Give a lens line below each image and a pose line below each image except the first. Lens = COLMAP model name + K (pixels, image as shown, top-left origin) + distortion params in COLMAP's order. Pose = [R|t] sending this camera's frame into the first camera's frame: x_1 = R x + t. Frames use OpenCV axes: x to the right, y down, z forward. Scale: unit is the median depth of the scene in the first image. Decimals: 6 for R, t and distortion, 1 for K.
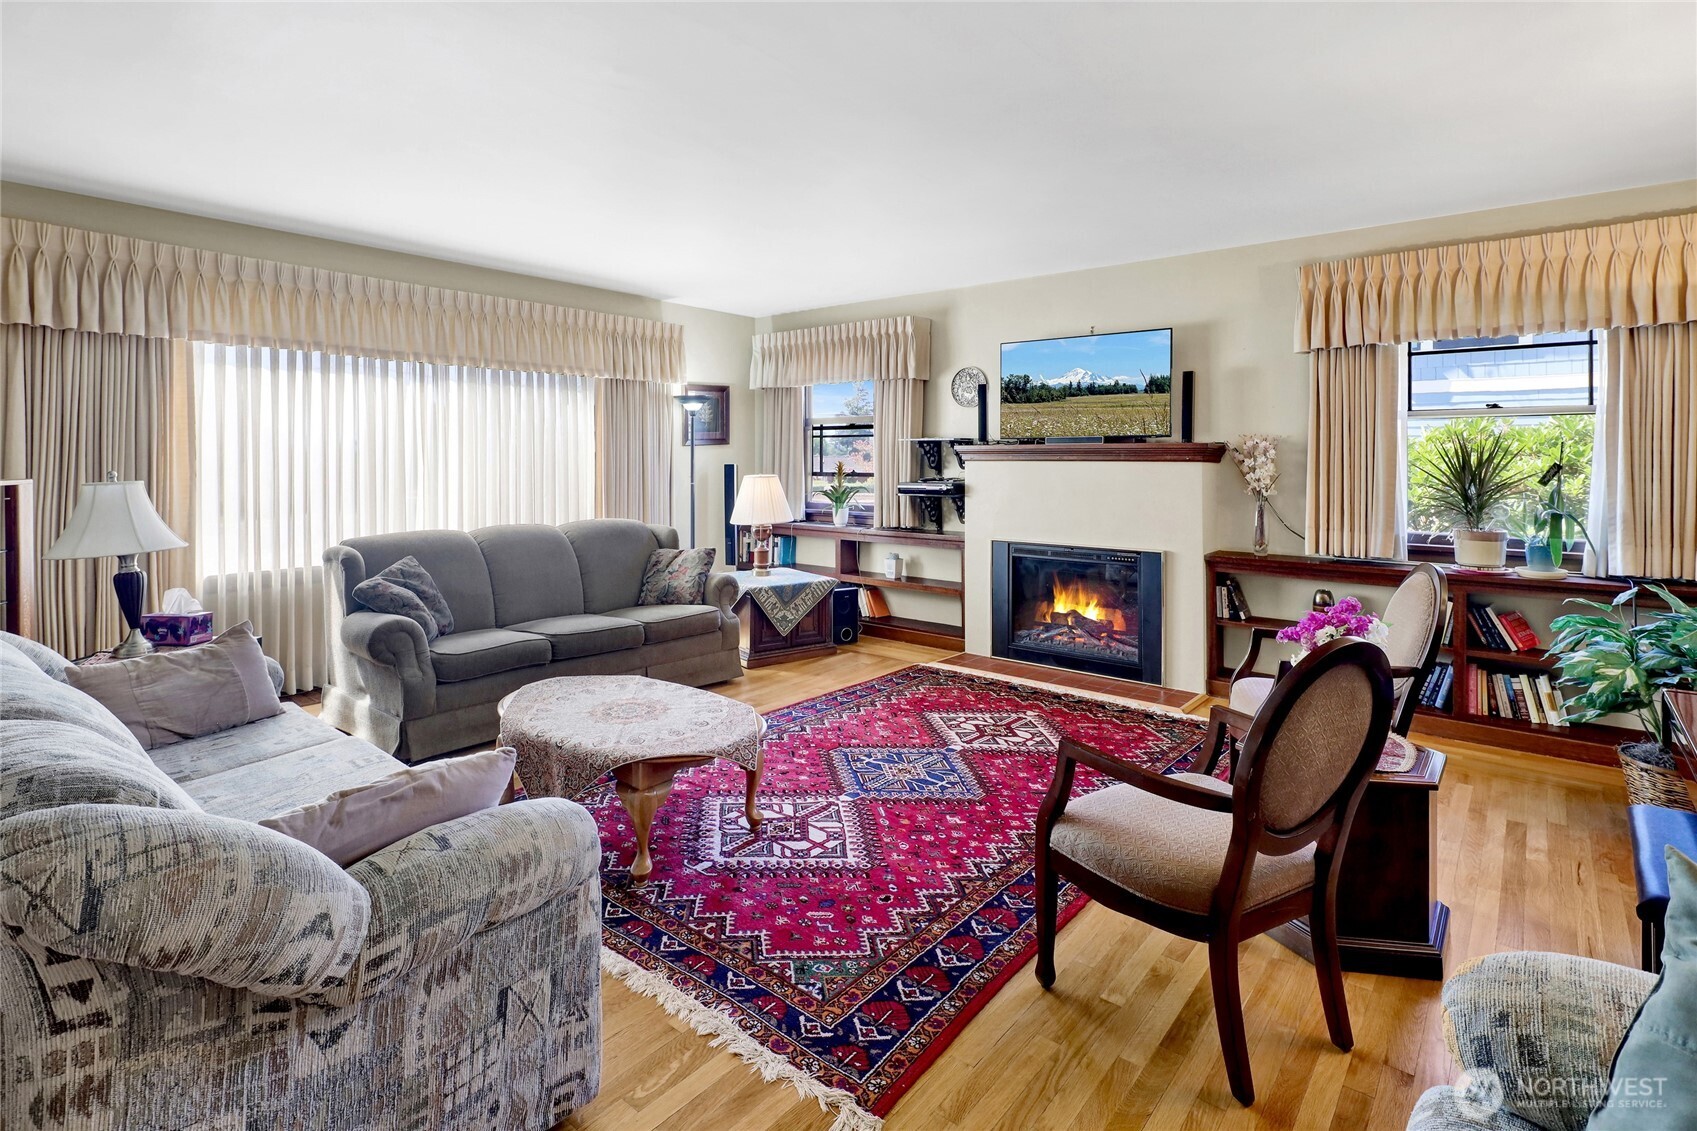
lens RADIAL K [[843.0, 0, 856.4], [0, 843.0, 443.7], [0, 0, 1]] dist [0.013025, -0.008188]
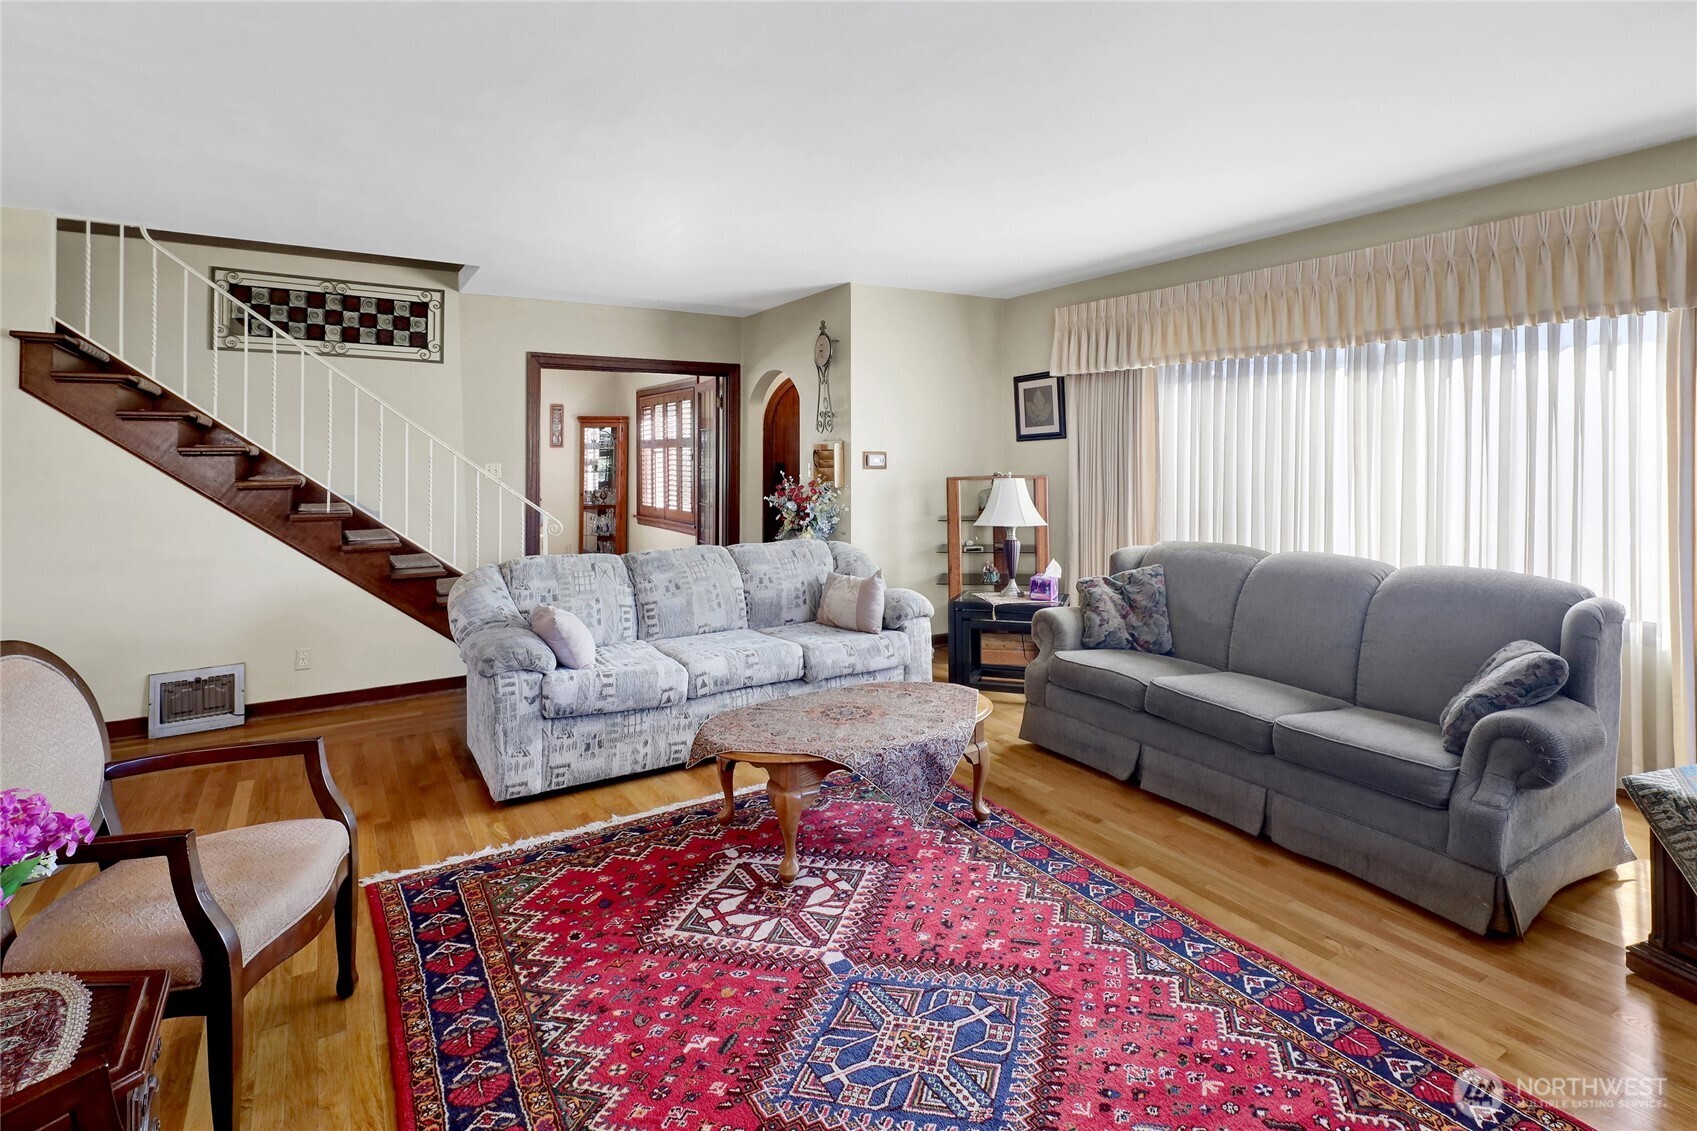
lens RADIAL K [[843.0, 0, 826.4], [0, 843.0, 443.6], [0, 0, 1]] dist [0.013025, -0.008188]
pose [[-0.339362, -0.015407, -0.940530, 0.487224], [0.012486, 0.999704, -0.020882, 0.012245], [0.940573, -0.018830, -0.339069, 0.938090]]
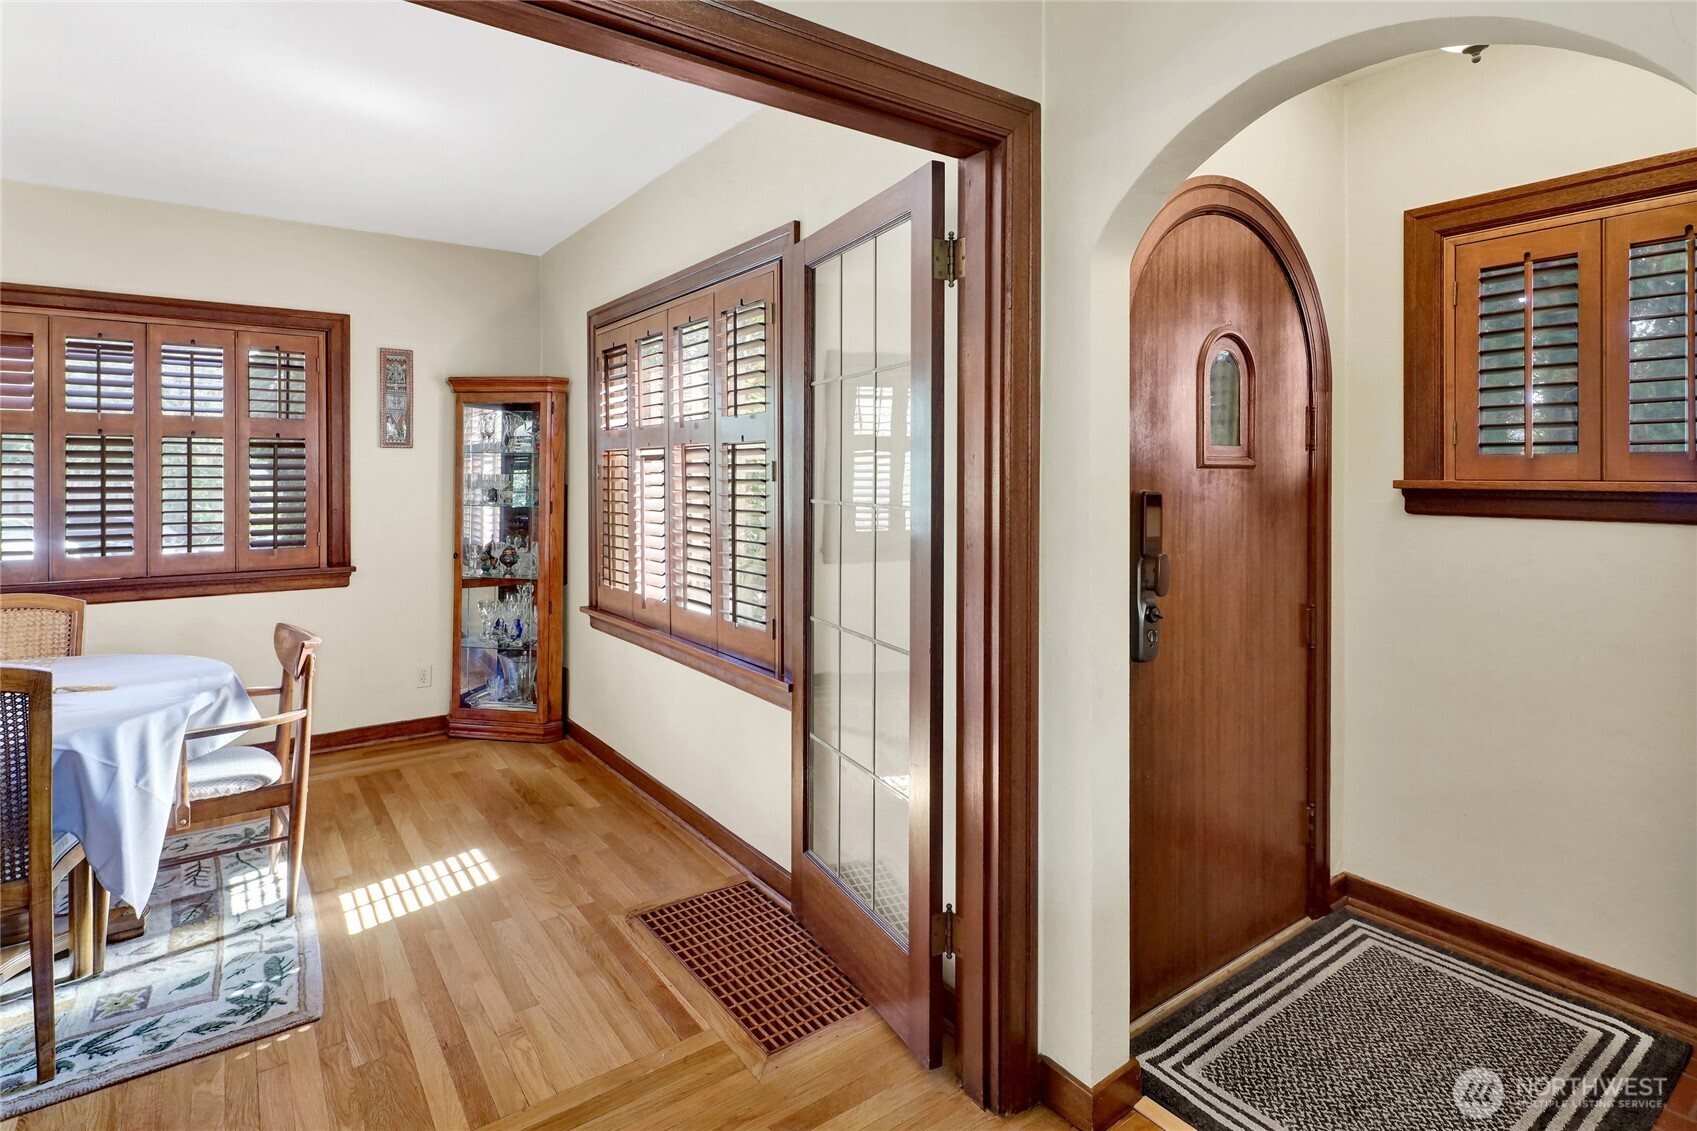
lens RADIAL K [[843.0, 0, 864.8], [0, 843.0, 475.4], [0, 0, 1]] dist [0.013025, -0.008188]
pose [[-0.226282, -0.000188, -0.974062, -0.572641], [0.010378, 0.999943, -0.002604, 0.006282], [0.974007, -0.010698, -0.226267, 0.236454]]
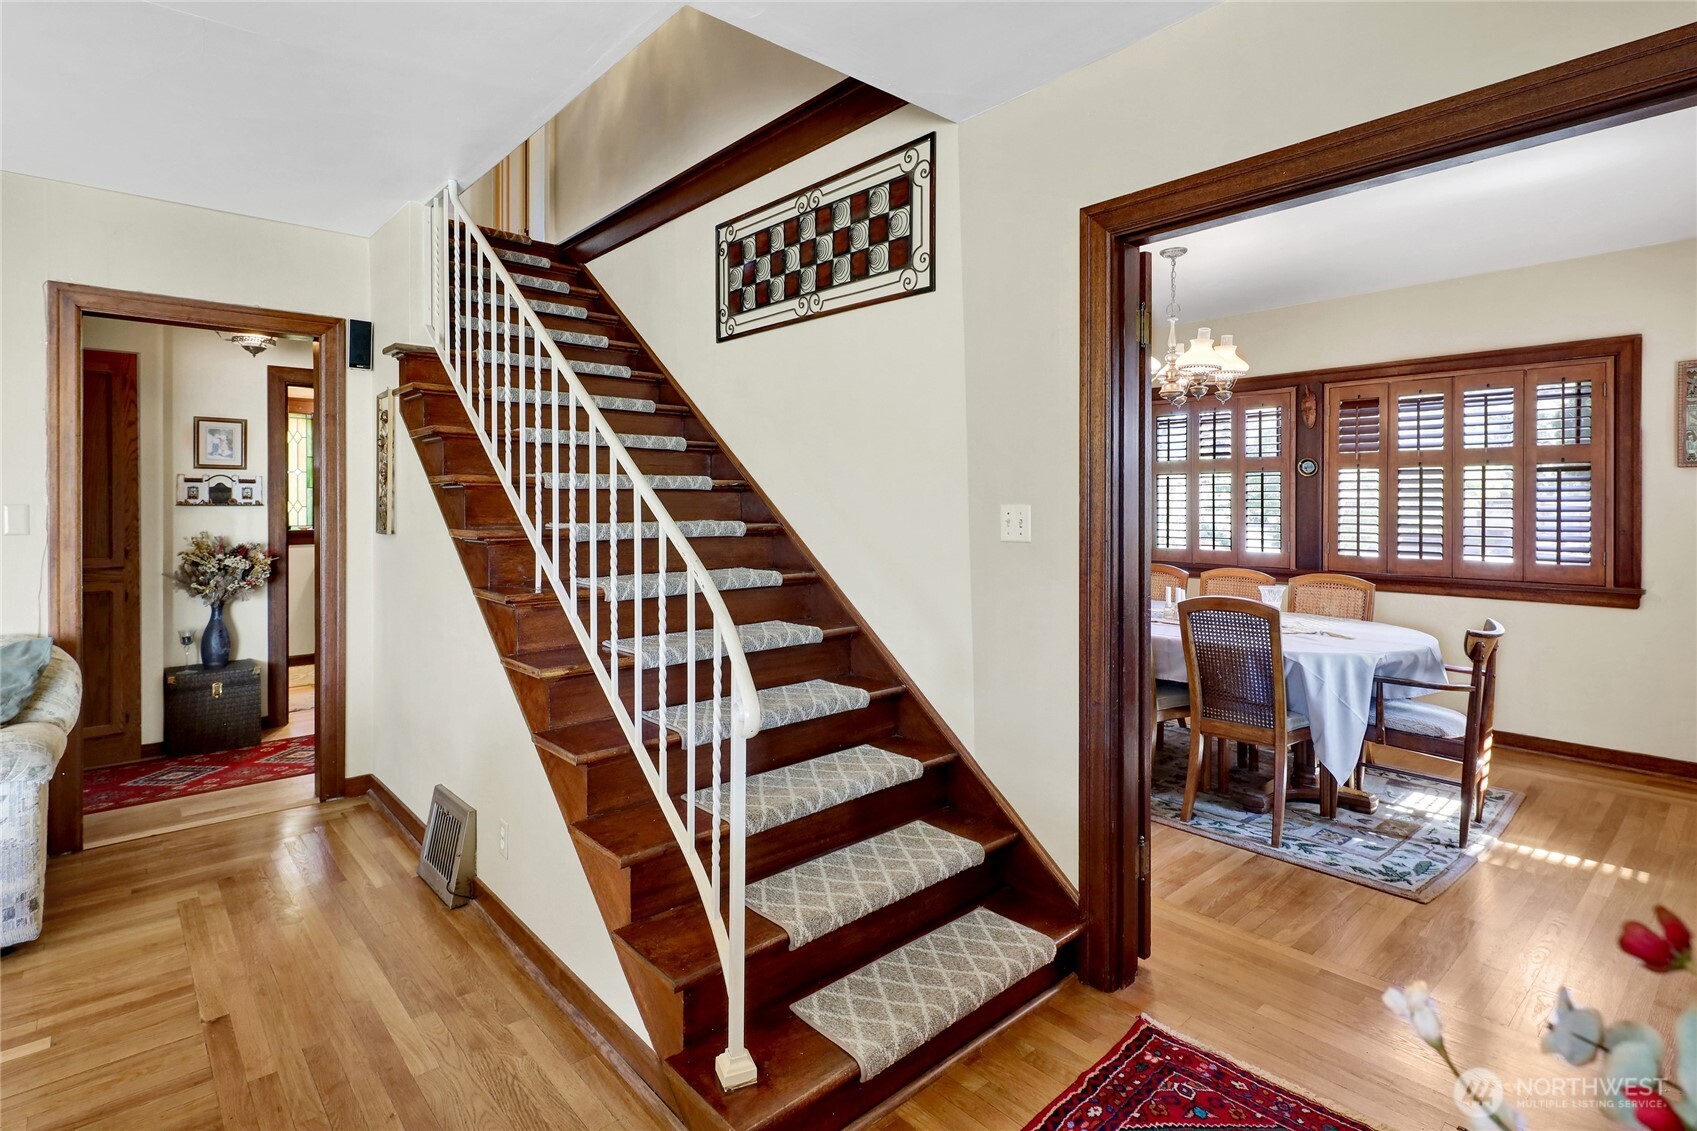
lens RADIAL K [[843.0, 0, 838.7], [0, 843.0, 509.2], [0, 0, 1]] dist [0.013025, -0.008188]
pose [[-0.988093, 0.000212, 0.153857, -0.633423], [0.000178, 1.000000, -0.000231, 0.012144], [-0.153857, -0.000201, -0.988093, 0.528741]]
